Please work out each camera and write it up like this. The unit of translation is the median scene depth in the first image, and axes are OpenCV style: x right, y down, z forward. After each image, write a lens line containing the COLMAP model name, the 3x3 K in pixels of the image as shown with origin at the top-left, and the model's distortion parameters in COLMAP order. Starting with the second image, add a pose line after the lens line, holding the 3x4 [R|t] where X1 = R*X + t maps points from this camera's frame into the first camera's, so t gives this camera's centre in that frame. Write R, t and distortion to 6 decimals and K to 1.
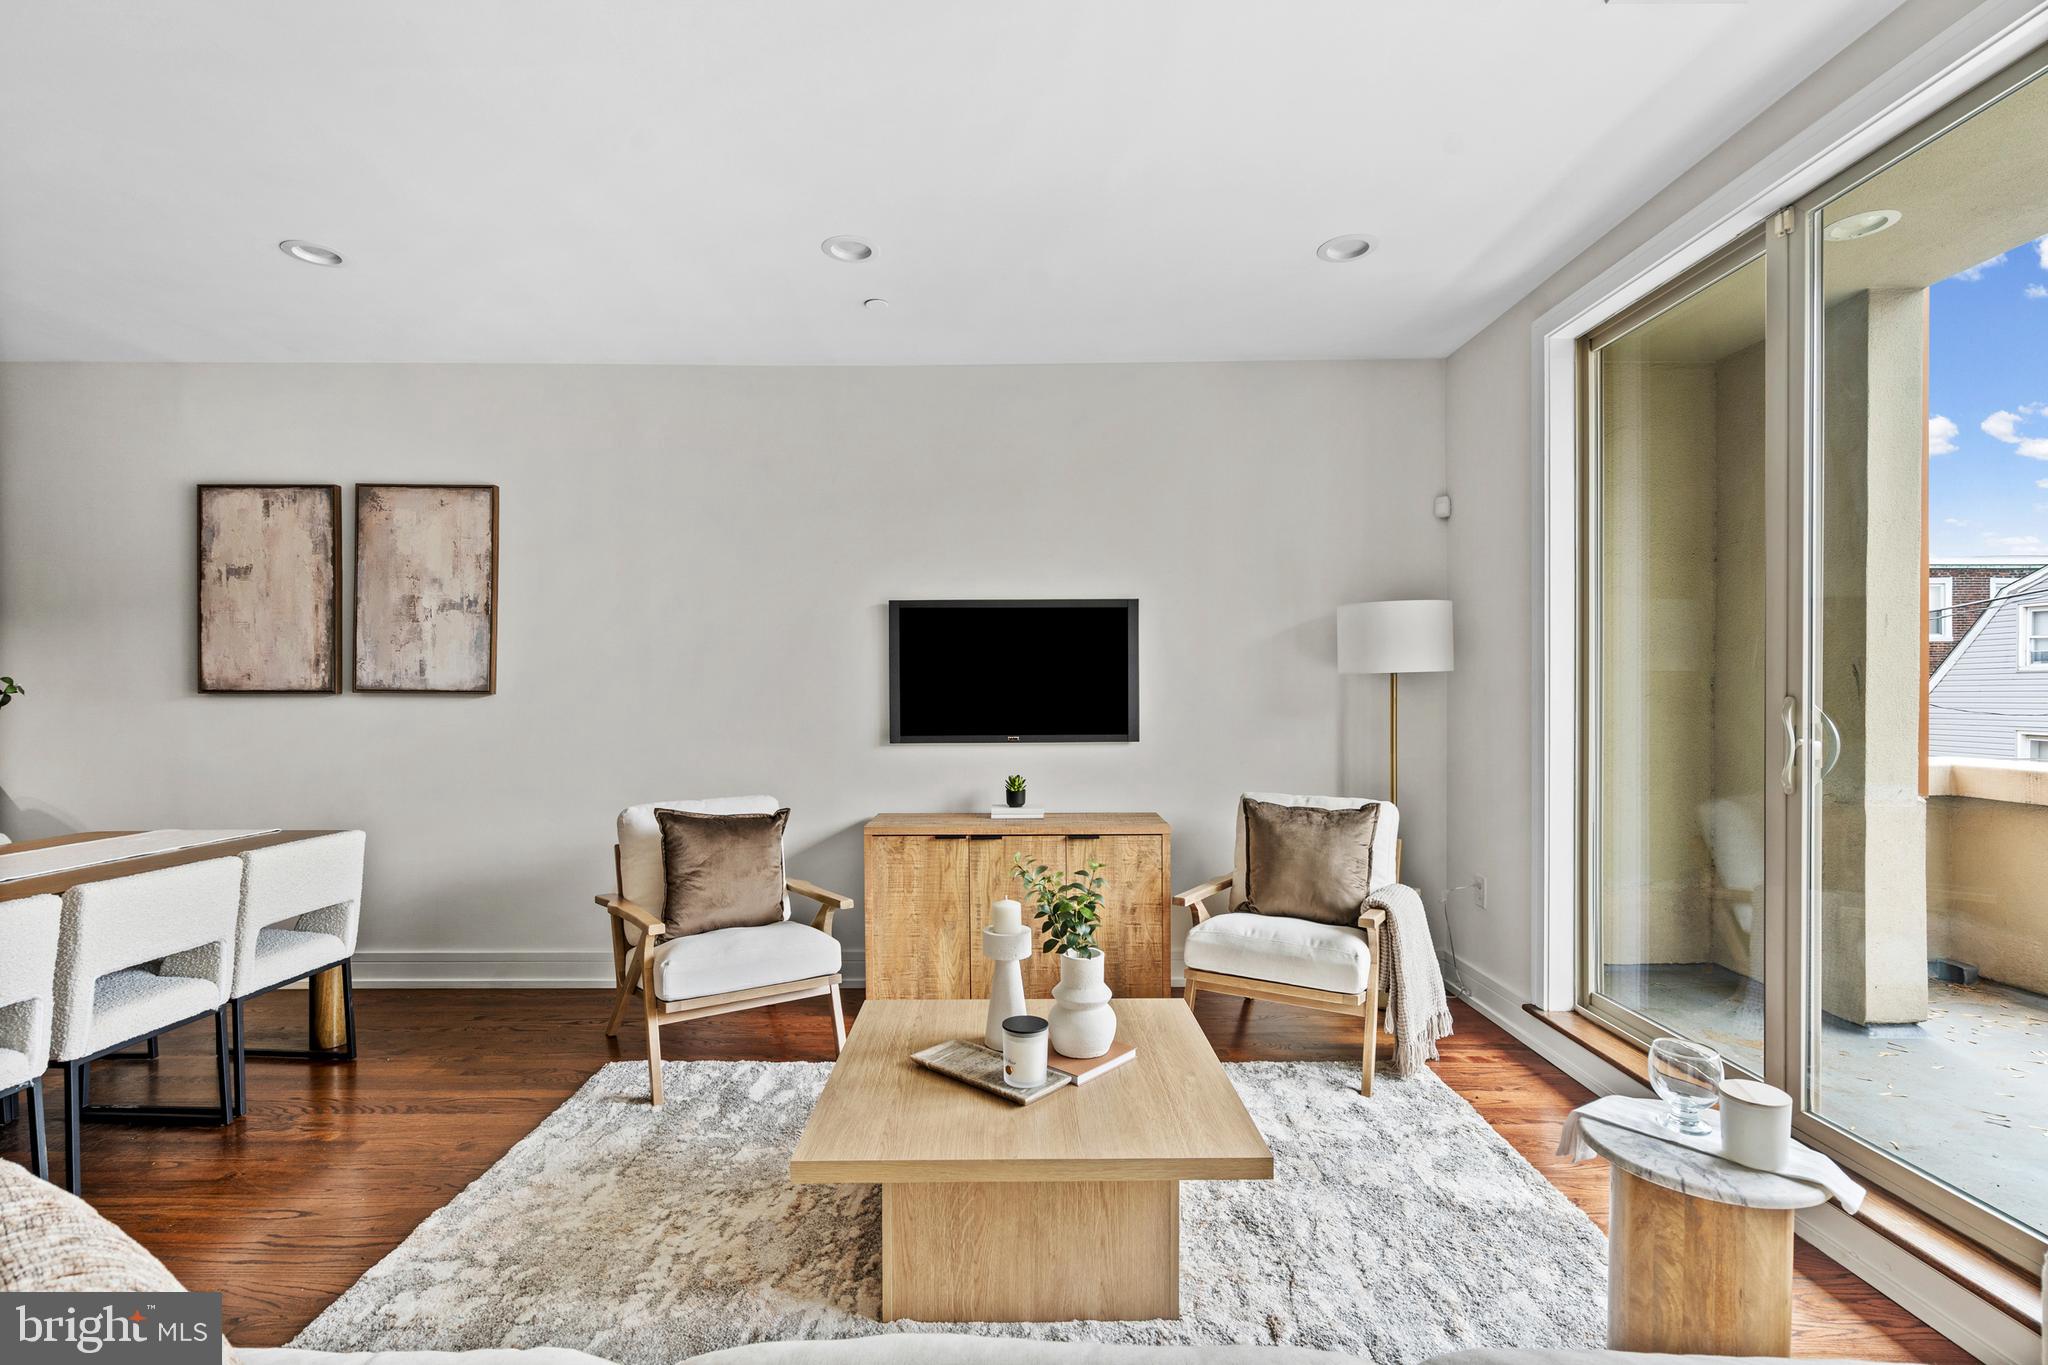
lens RADIAL K [[960.1, 0, 1042.9], [0, 960.1, 709.2], [0, 0, 1]] dist [-0.007908, 0.003965]
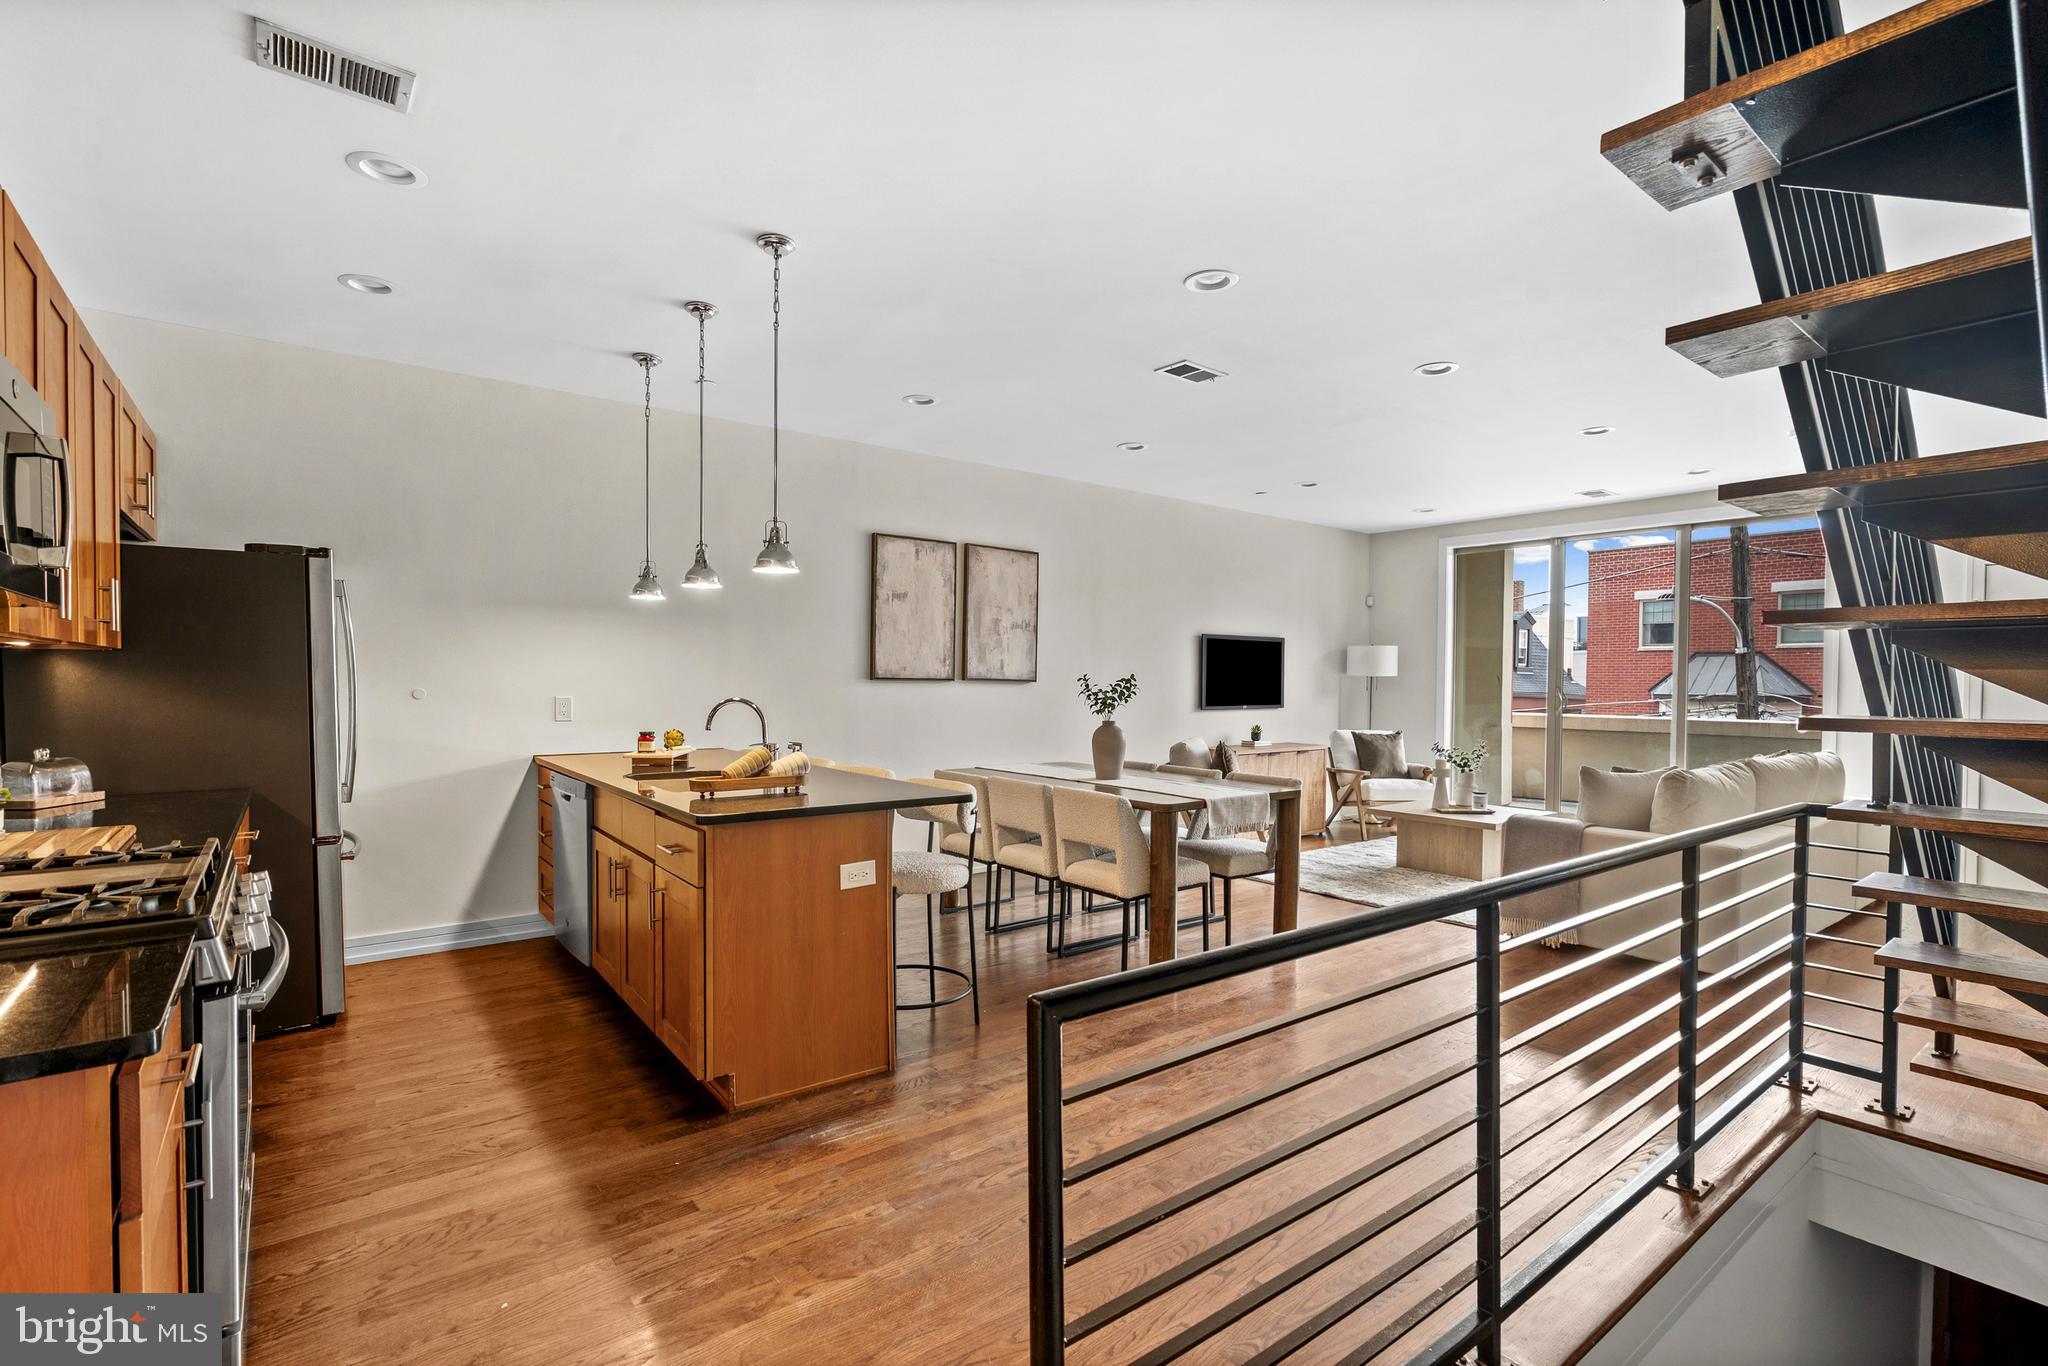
lens RADIAL K [[960.1, 0, 1038.6], [0, 960.1, 697.4], [0, 0, 1]] dist [-0.007908, 0.003965]
pose [[0.787933, -0.002468, 0.615756, -1.570227], [0.003244, 0.999995, -0.000143, 0.010413], [-0.615752, 0.002110, 0.787937, -0.272579]]
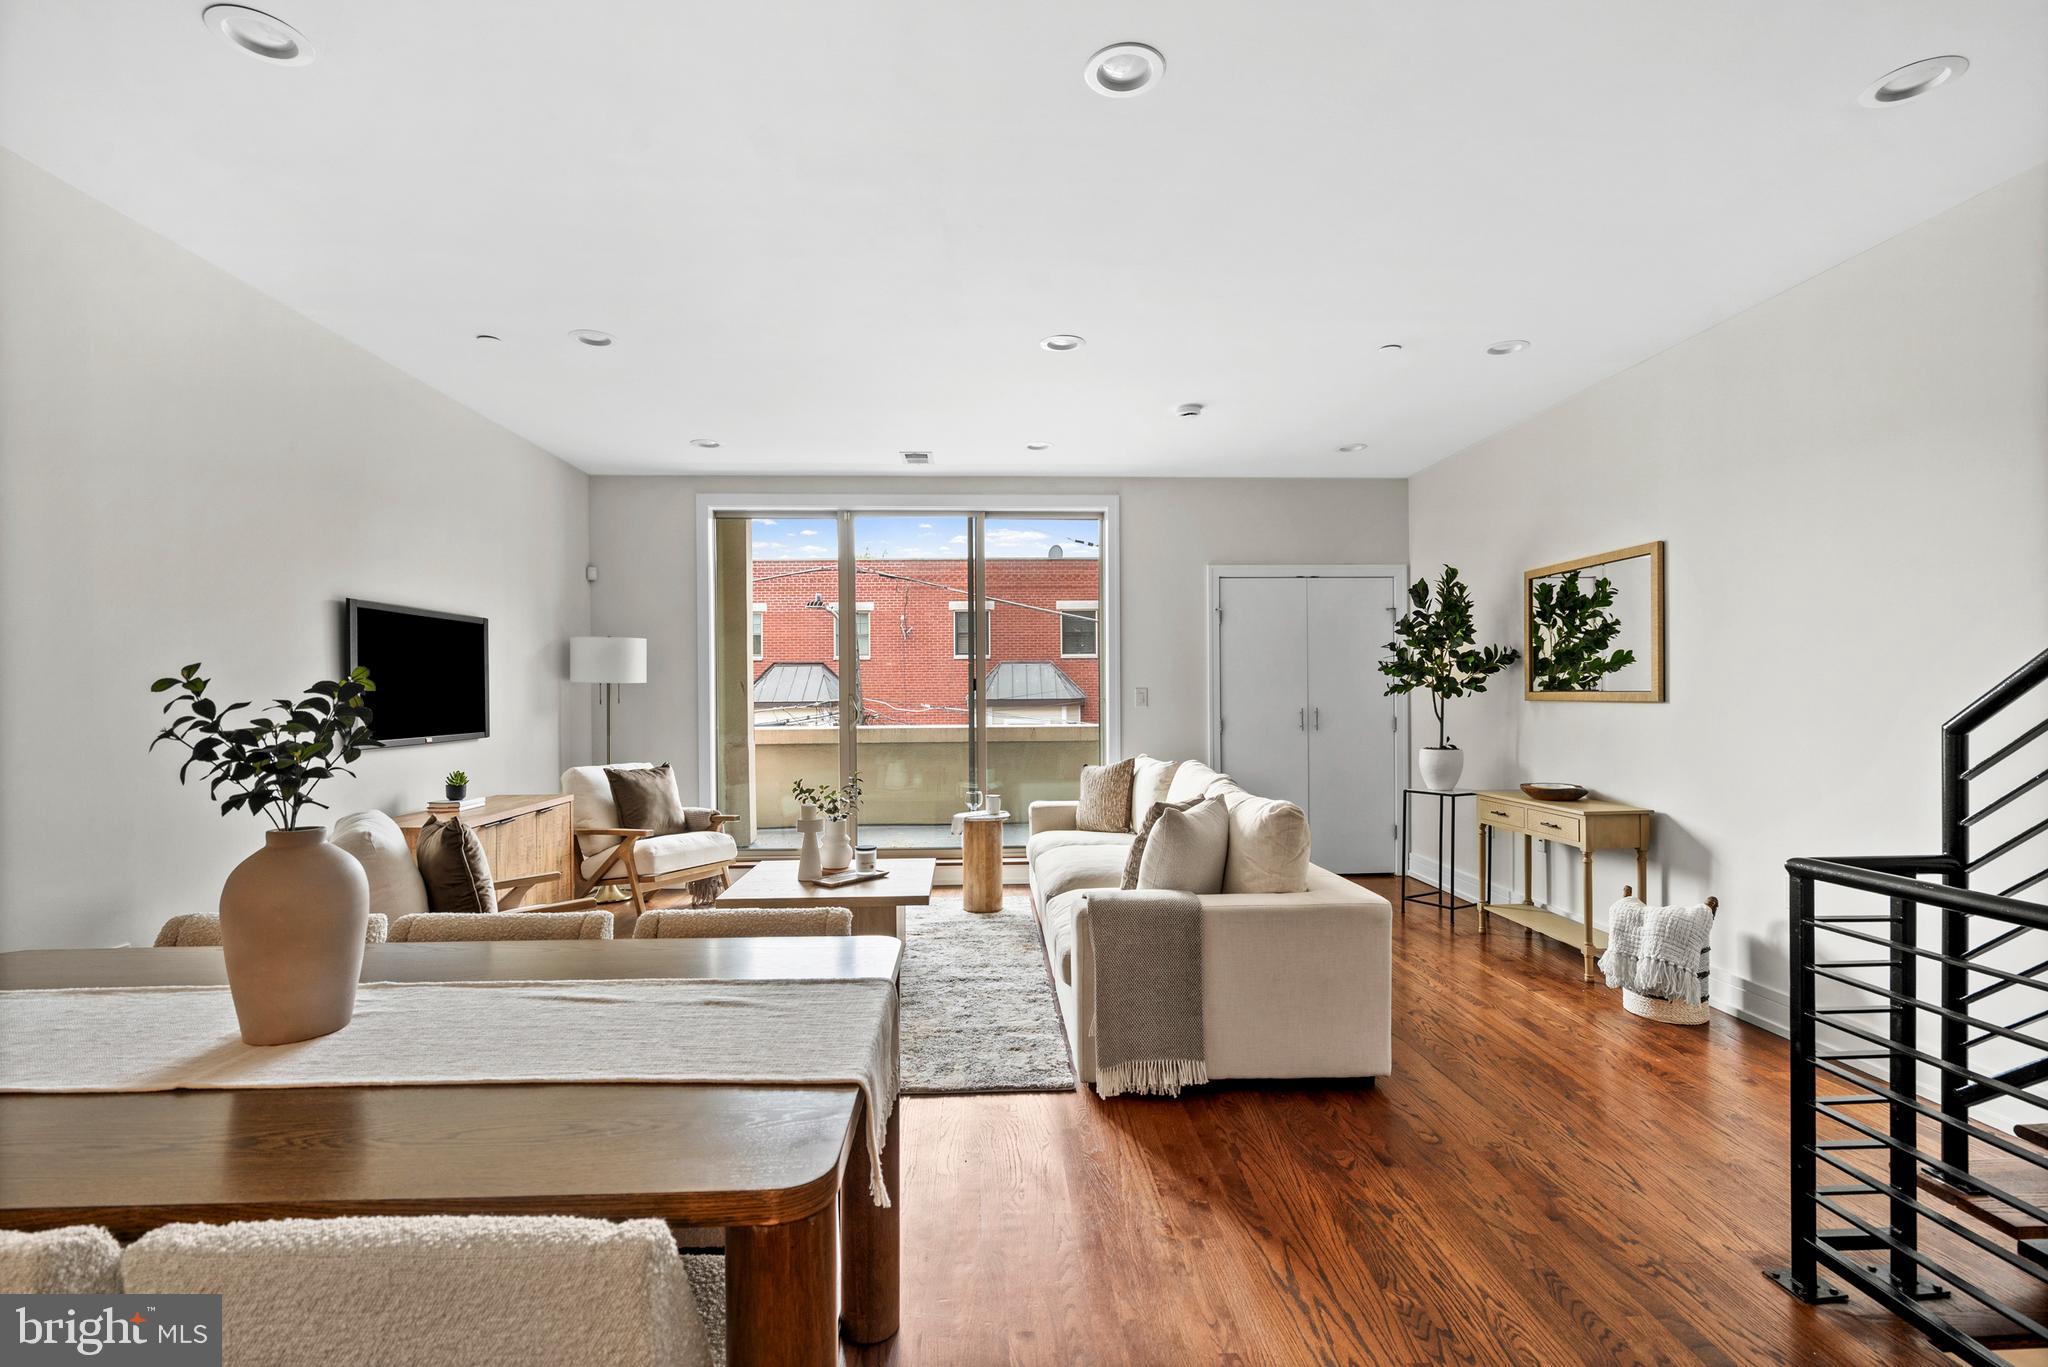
lens RADIAL K [[960.1, 0, 1019.4], [0, 960.1, 691.5], [0, 0, 1]] dist [-0.007908, 0.003965]
pose [[-0.009204, 0.002642, 0.999954, -1.112316], [0.027053, 0.999631, -0.002392, -0.002268], [-0.999592, 0.027030, -0.009272, 0.360257]]
